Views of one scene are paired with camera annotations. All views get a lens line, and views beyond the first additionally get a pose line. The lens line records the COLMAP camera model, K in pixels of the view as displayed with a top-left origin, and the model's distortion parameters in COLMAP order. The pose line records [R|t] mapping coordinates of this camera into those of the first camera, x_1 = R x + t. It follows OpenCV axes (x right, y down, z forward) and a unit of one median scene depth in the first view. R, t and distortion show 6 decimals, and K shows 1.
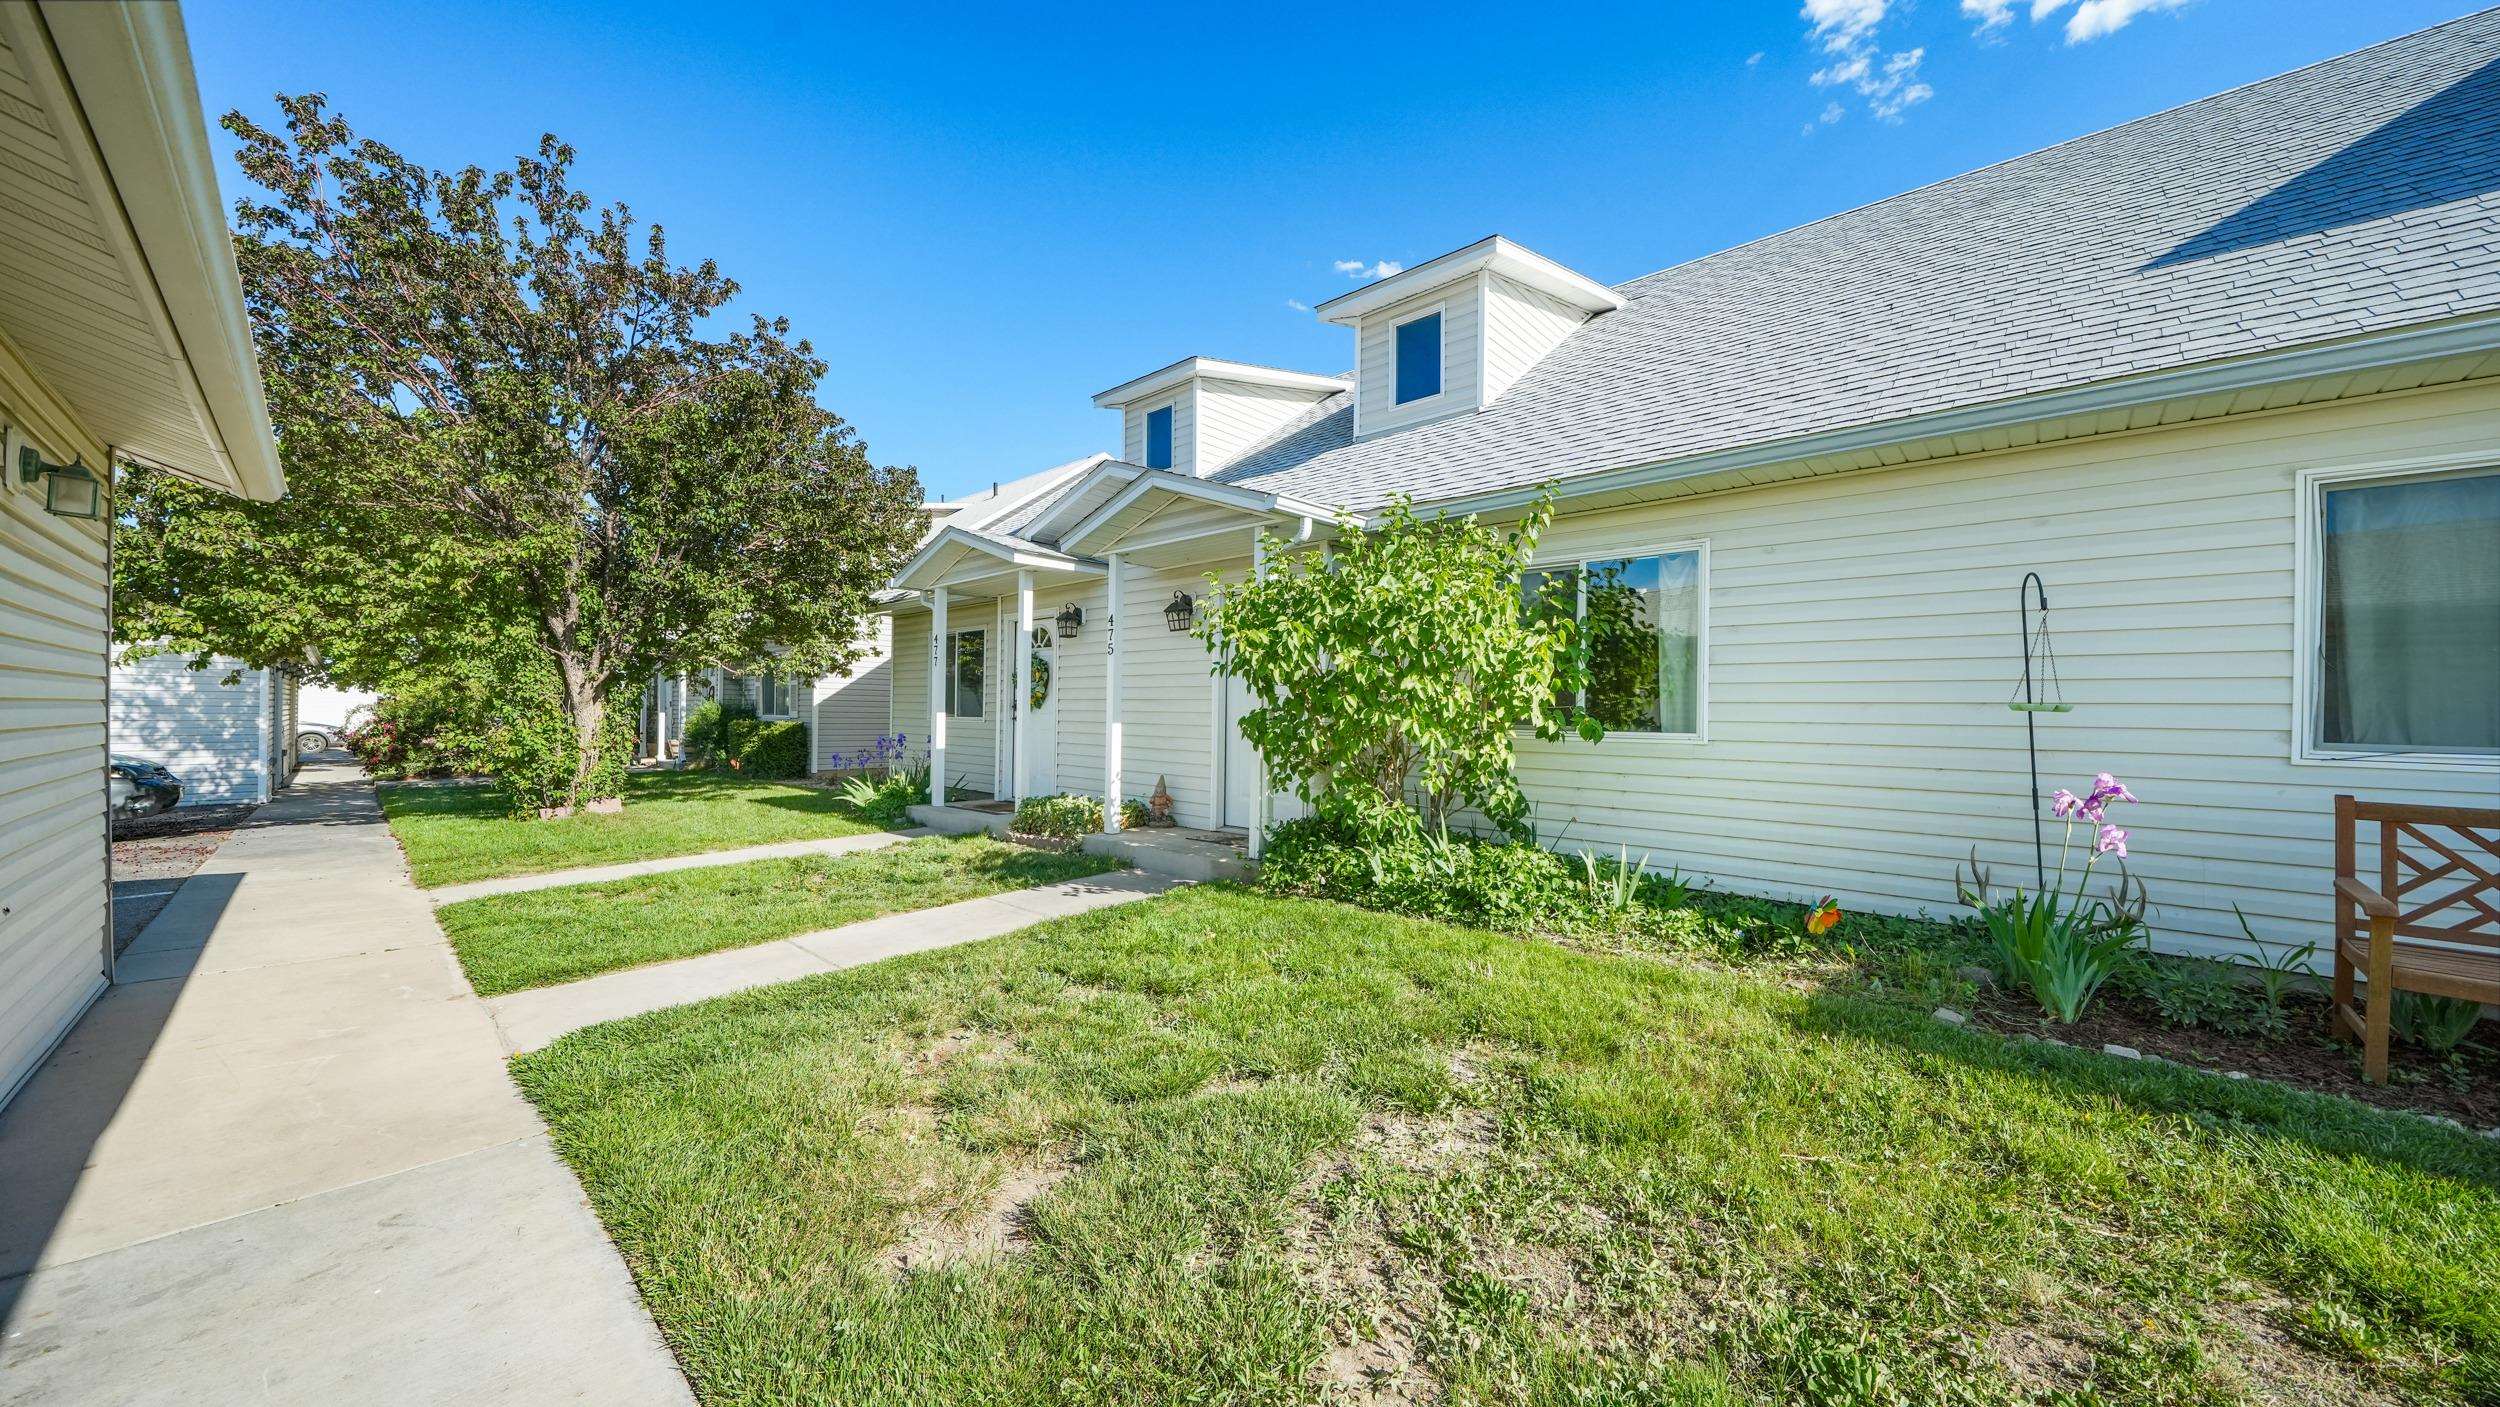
lens RADIAL K [[844.0, 0, 1248.6], [0, 844.0, 709.9], [0, 0, 1]] dist [-0.005845, 0.000209]
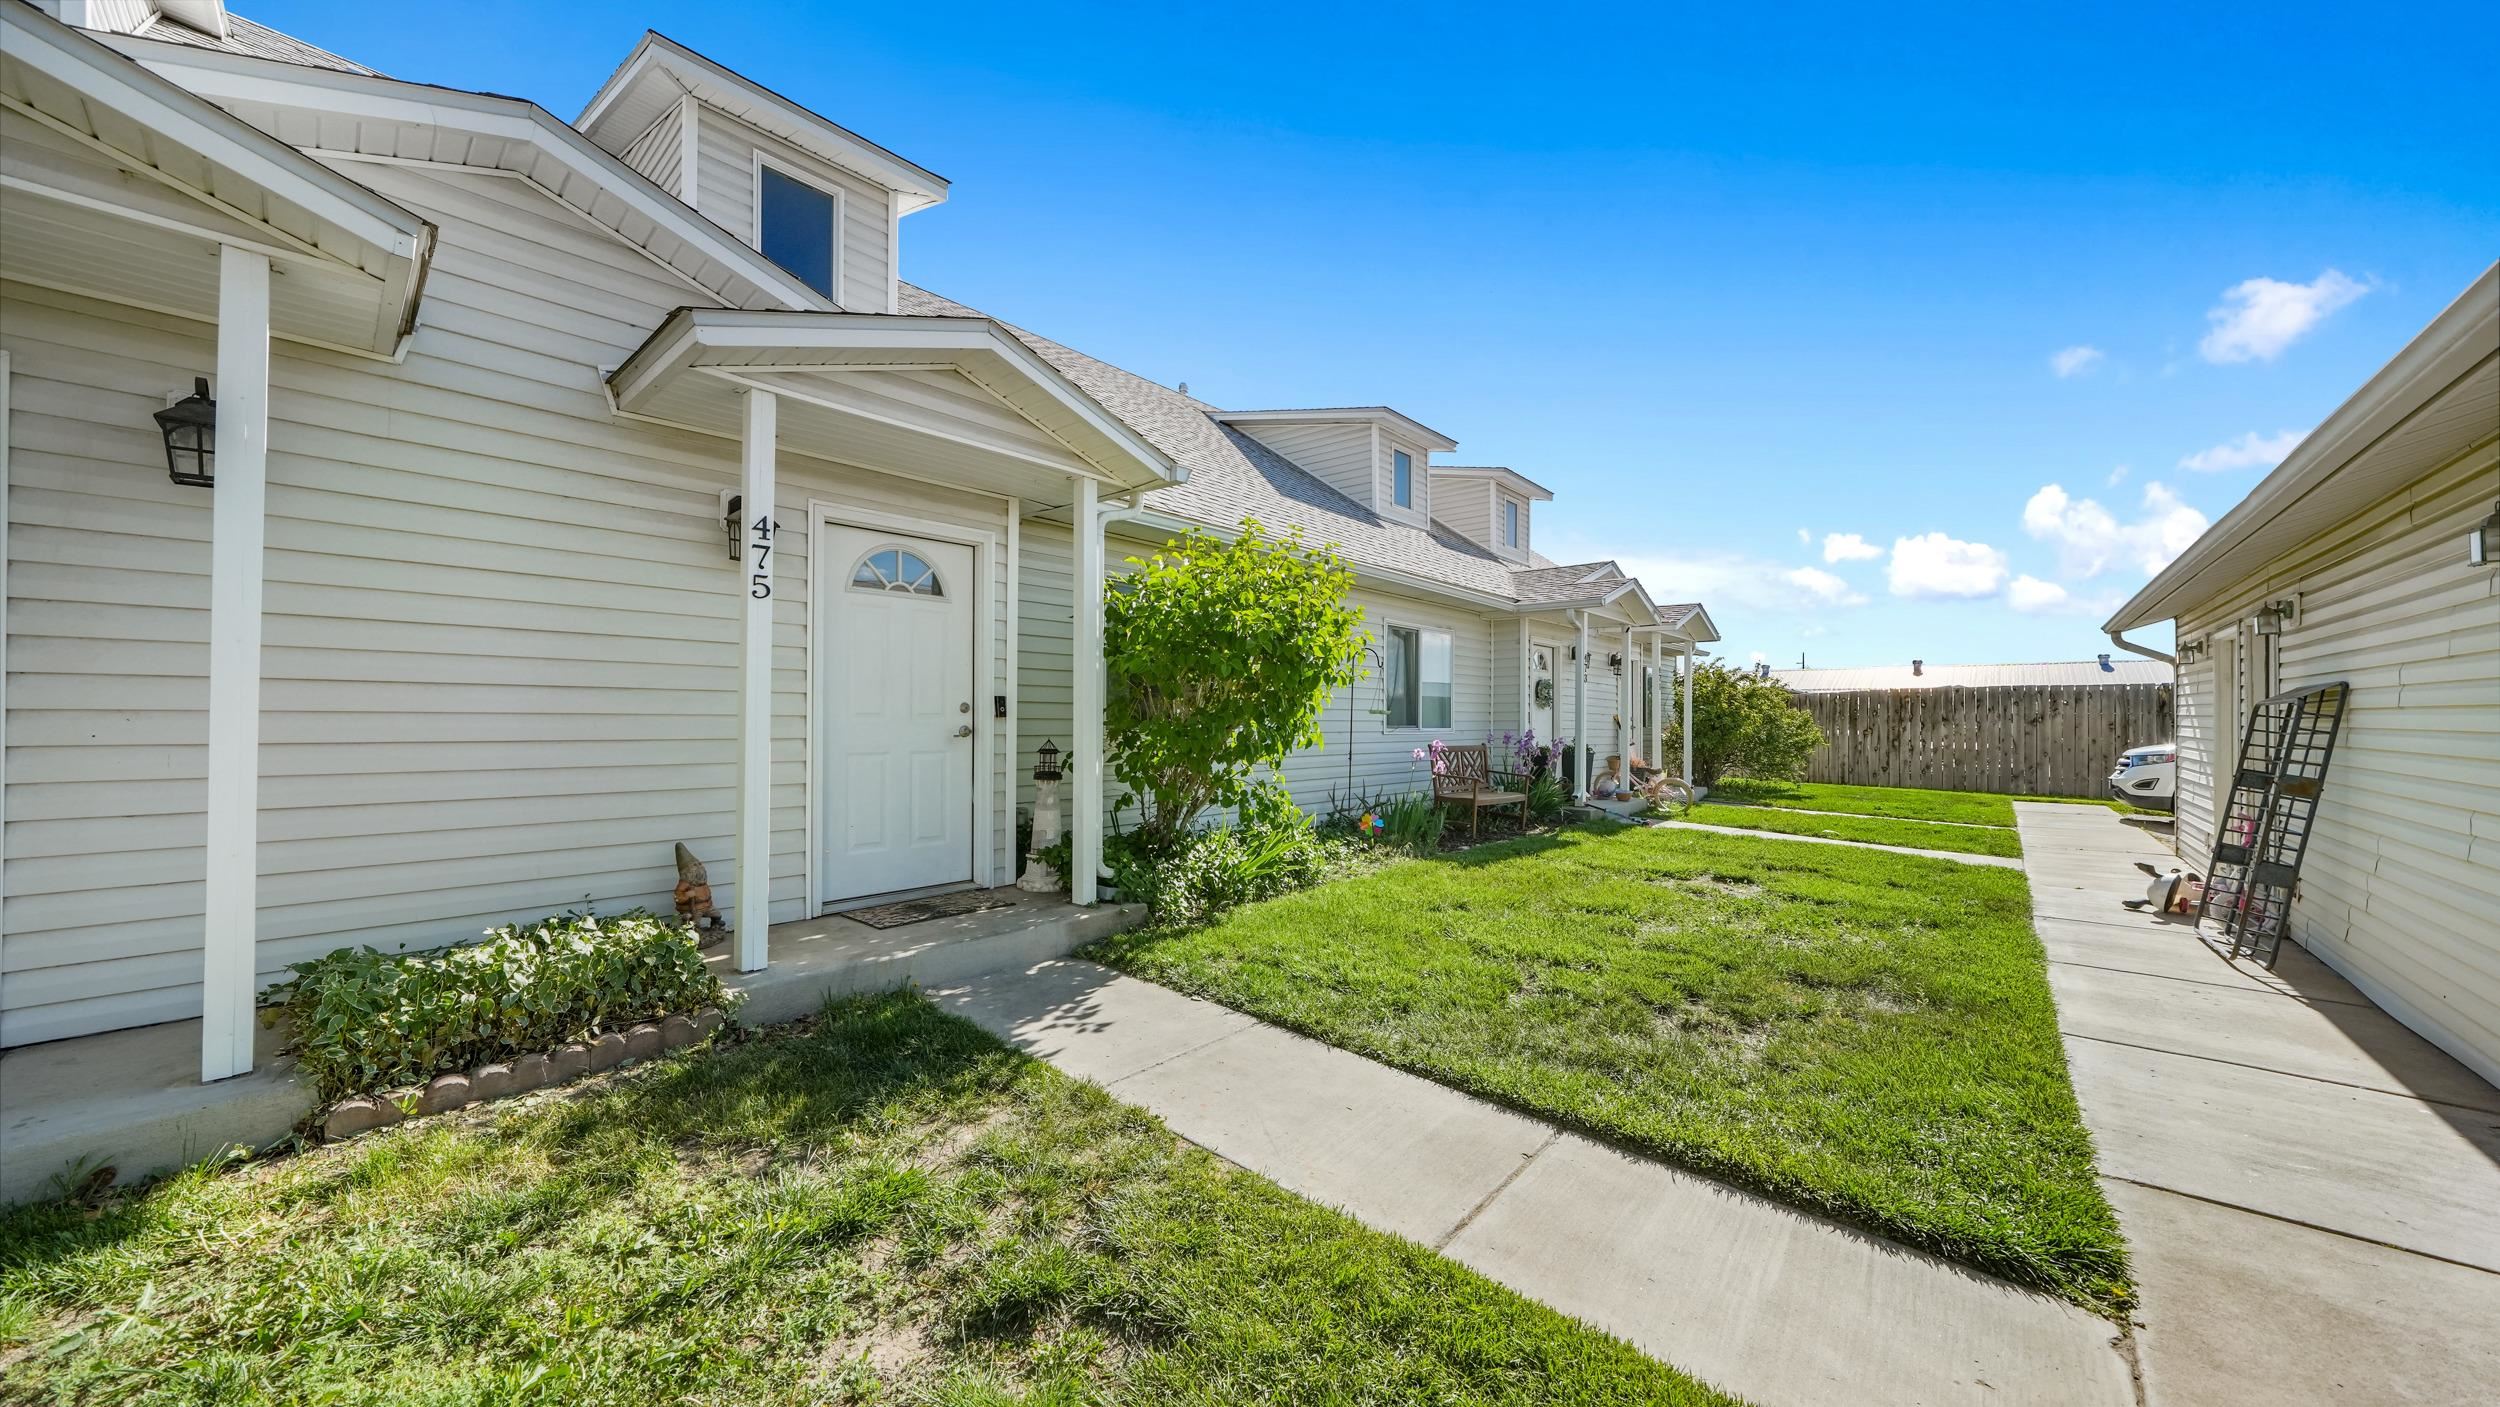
lens RADIAL K [[844.0, 0, 1248.6], [0, 844.0, 709.9], [0, 0, 1]] dist [-0.005845, 0.000209]
pose [[-0.021898, -0.005785, 0.999743, -0.607723], [-0.014282, 0.999883, 0.005473, -0.008418], [-0.999658, -0.014159, -0.021978, 0.680762]]
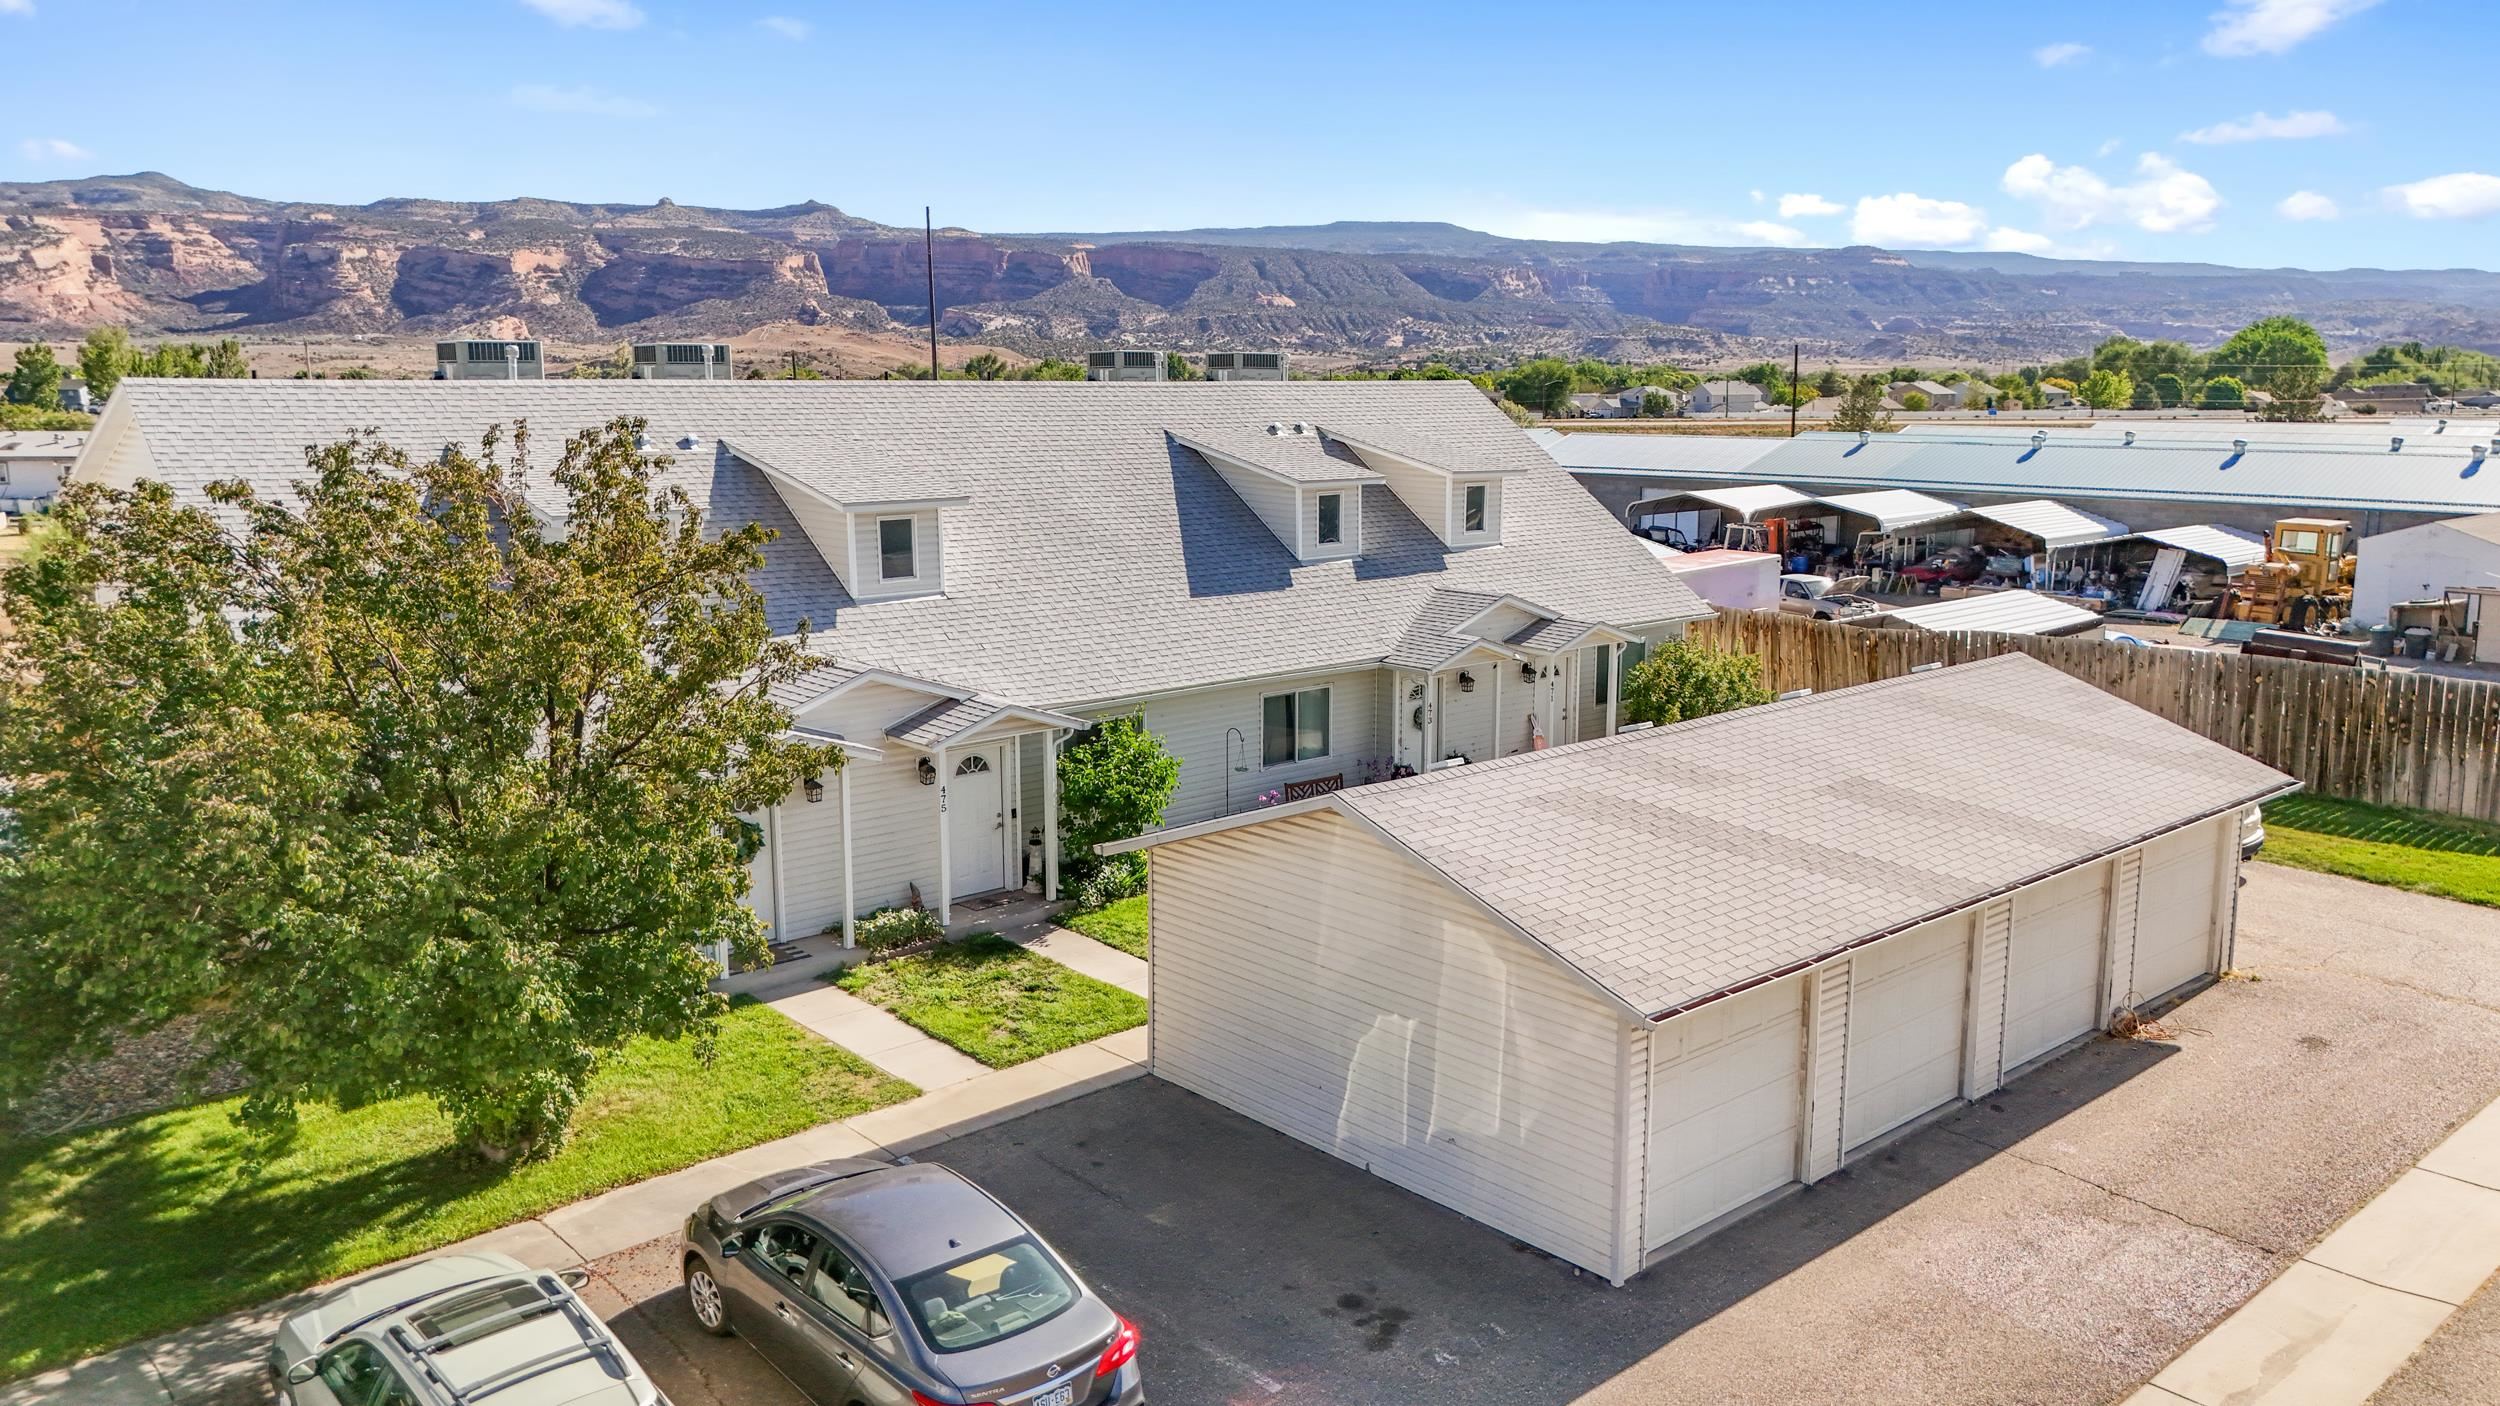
lens RADIAL K [[1819.4, 0, 1250.0], [0, 1819.4, 703.0], [0, 0, 1]] dist [0.090176, -0.135570]
pose [[0.093889, -0.193200, 0.976657, -3.084657], [-0.007445, 0.980827, 0.194740, -0.847937], [-0.995555, -0.025555, 0.090651, 0.141817]]
